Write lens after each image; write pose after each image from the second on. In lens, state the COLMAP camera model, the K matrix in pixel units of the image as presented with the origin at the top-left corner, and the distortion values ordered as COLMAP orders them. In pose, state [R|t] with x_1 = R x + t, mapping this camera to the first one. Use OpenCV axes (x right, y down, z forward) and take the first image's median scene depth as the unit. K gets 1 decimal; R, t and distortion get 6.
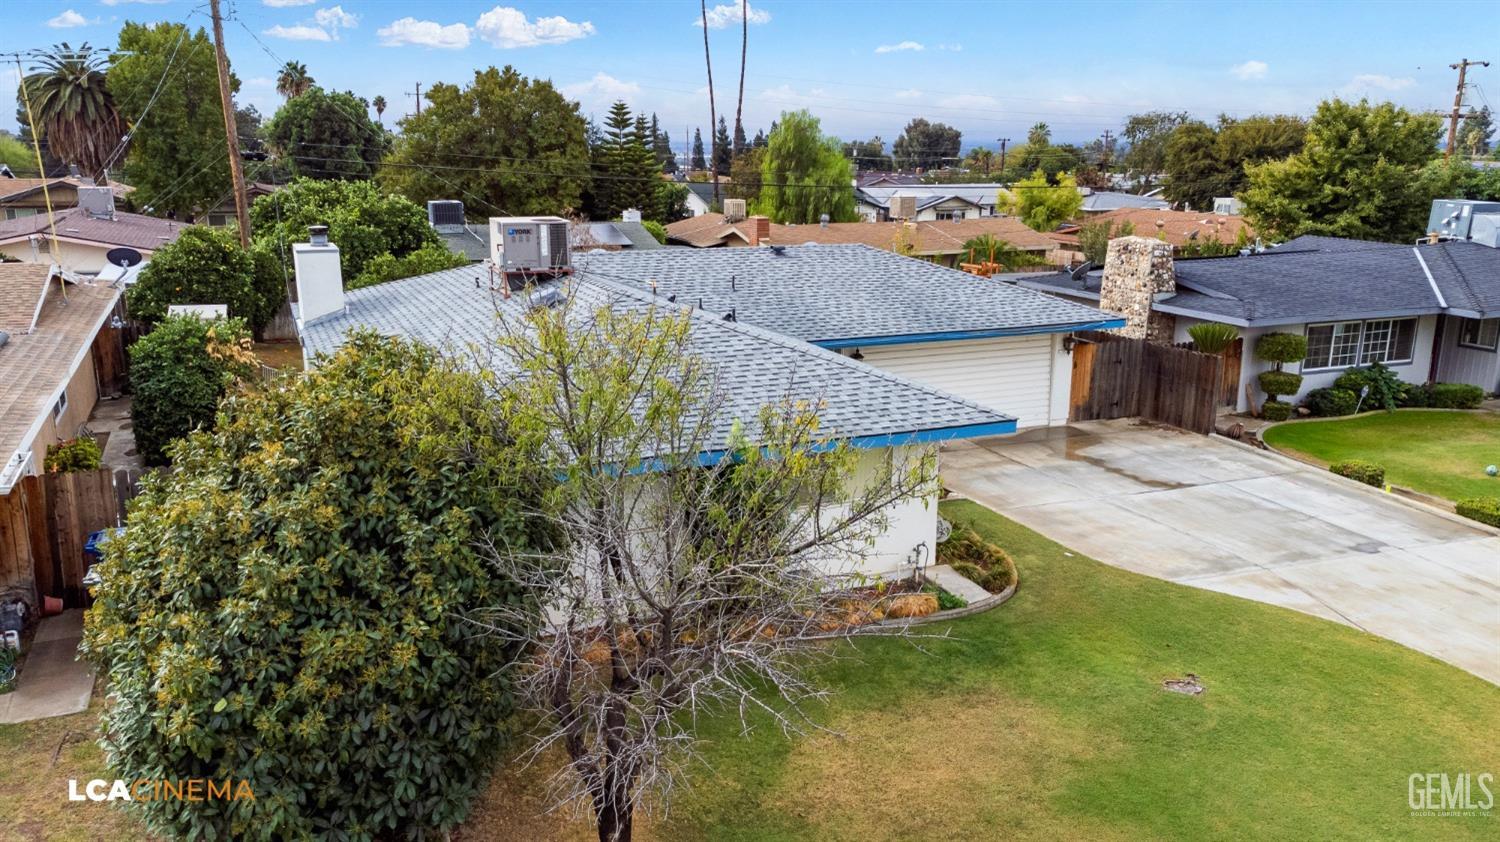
lens RADIAL K [[1175.2, 0, 759.0], [0, 1175.2, 419.8], [0, 0, 1]] dist [0.046830, 0.005374]
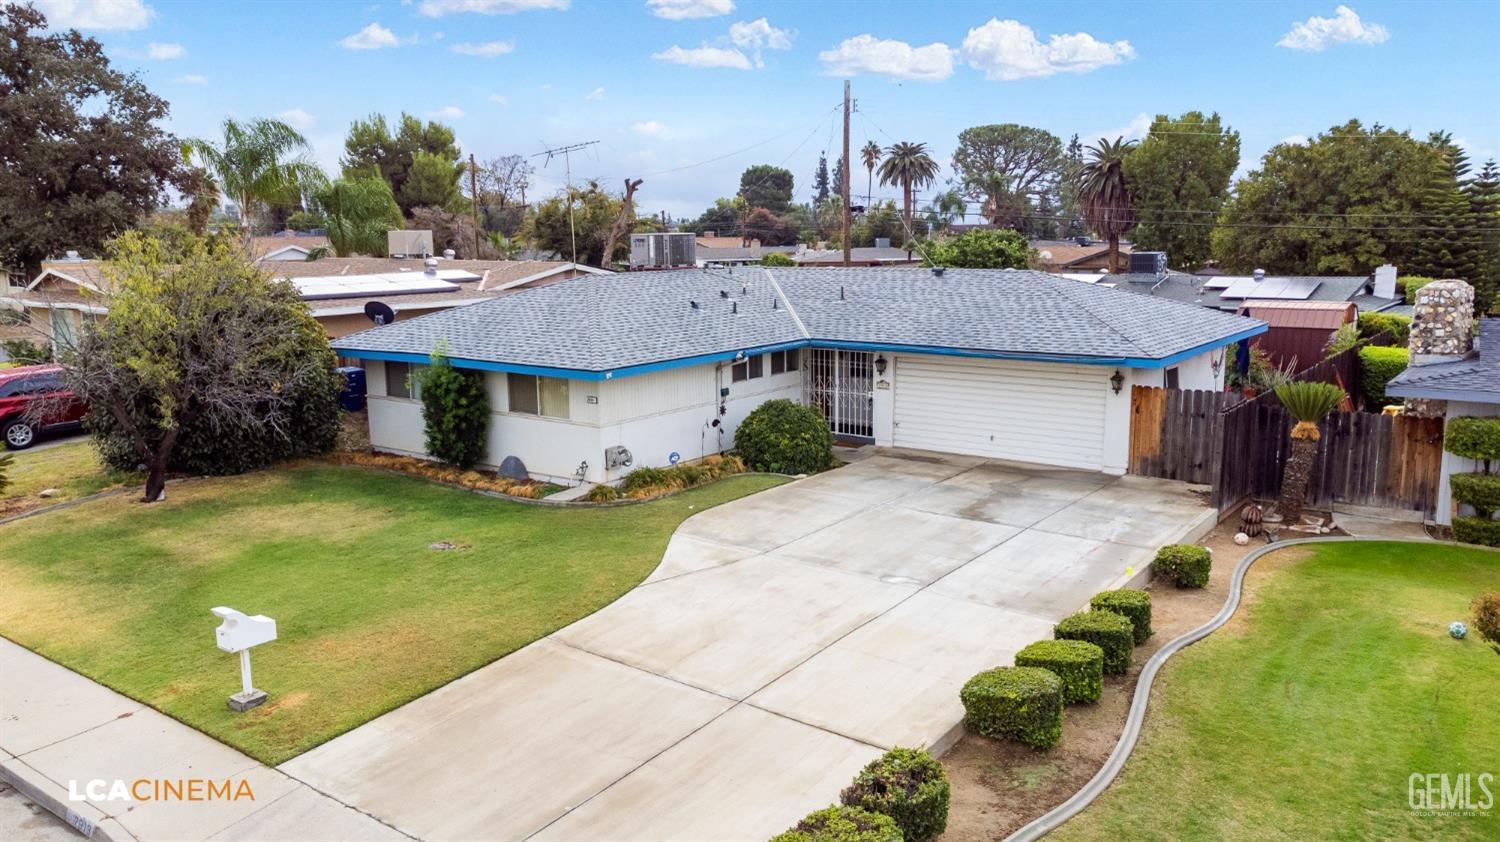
lens RADIAL K [[1144.2, 0, 751.8], [0, 1144.2, 429.4], [0, 0, 1]] dist [0.051200, 0.002734]
pose [[0.503530, 0.141212, -0.852359, 0.787661], [-0.189713, 0.980546, 0.050377, -0.018822], [0.842892, 0.136337, 0.520524, 0.285836]]
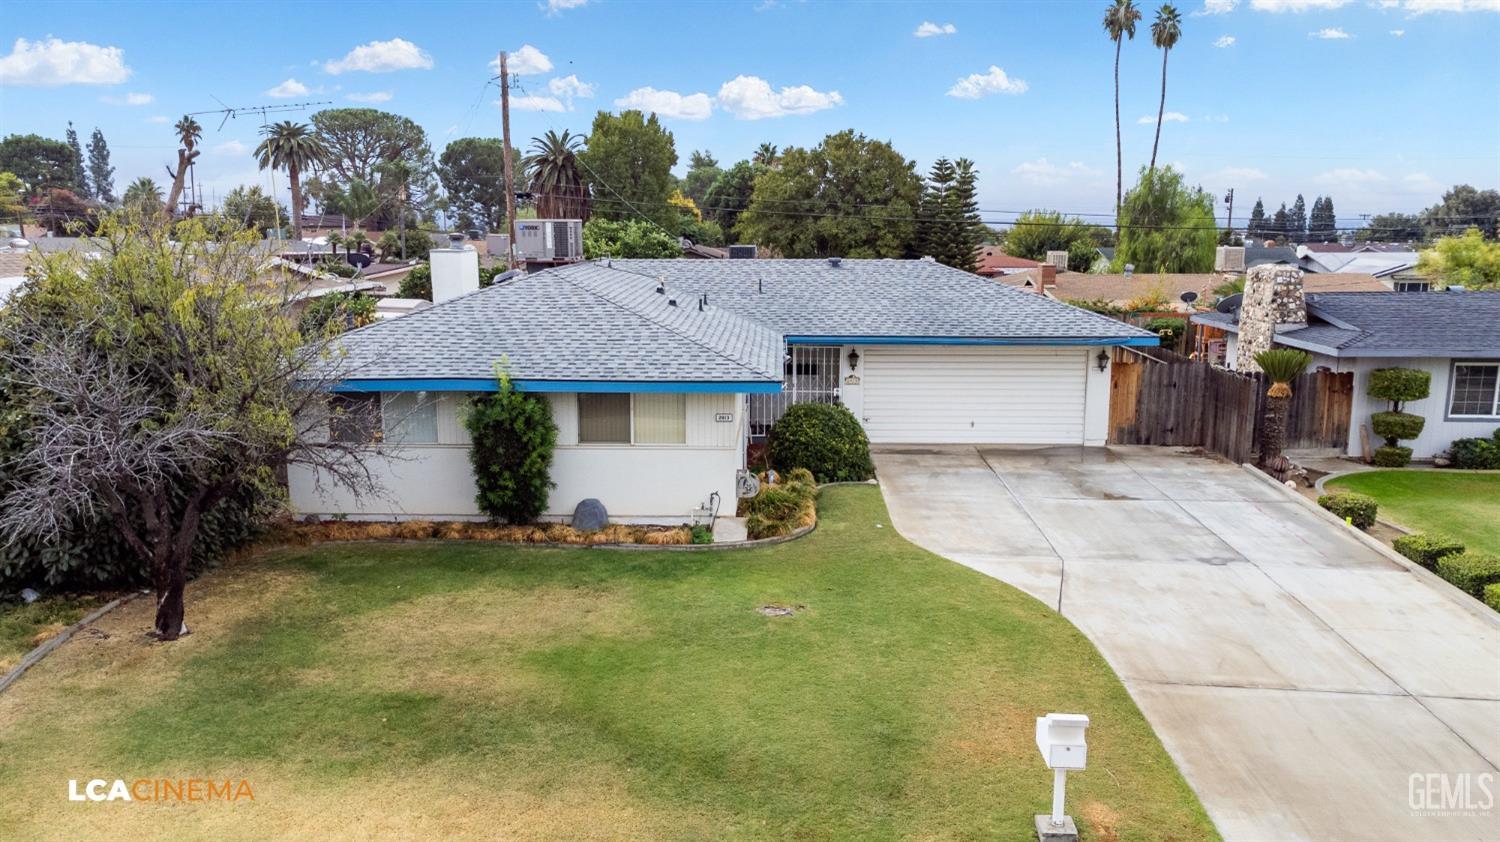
lens RADIAL K [[1175.2, 0, 759.0], [0, 1175.2, 419.8], [0, 0, 1]] dist [0.046830, 0.005374]
pose [[0.907915, 0.067570, -0.413673, 0.371440], [-0.094581, 0.994493, -0.045140, 0.049085], [0.408345, 0.080109, 0.909306, 0.003875]]
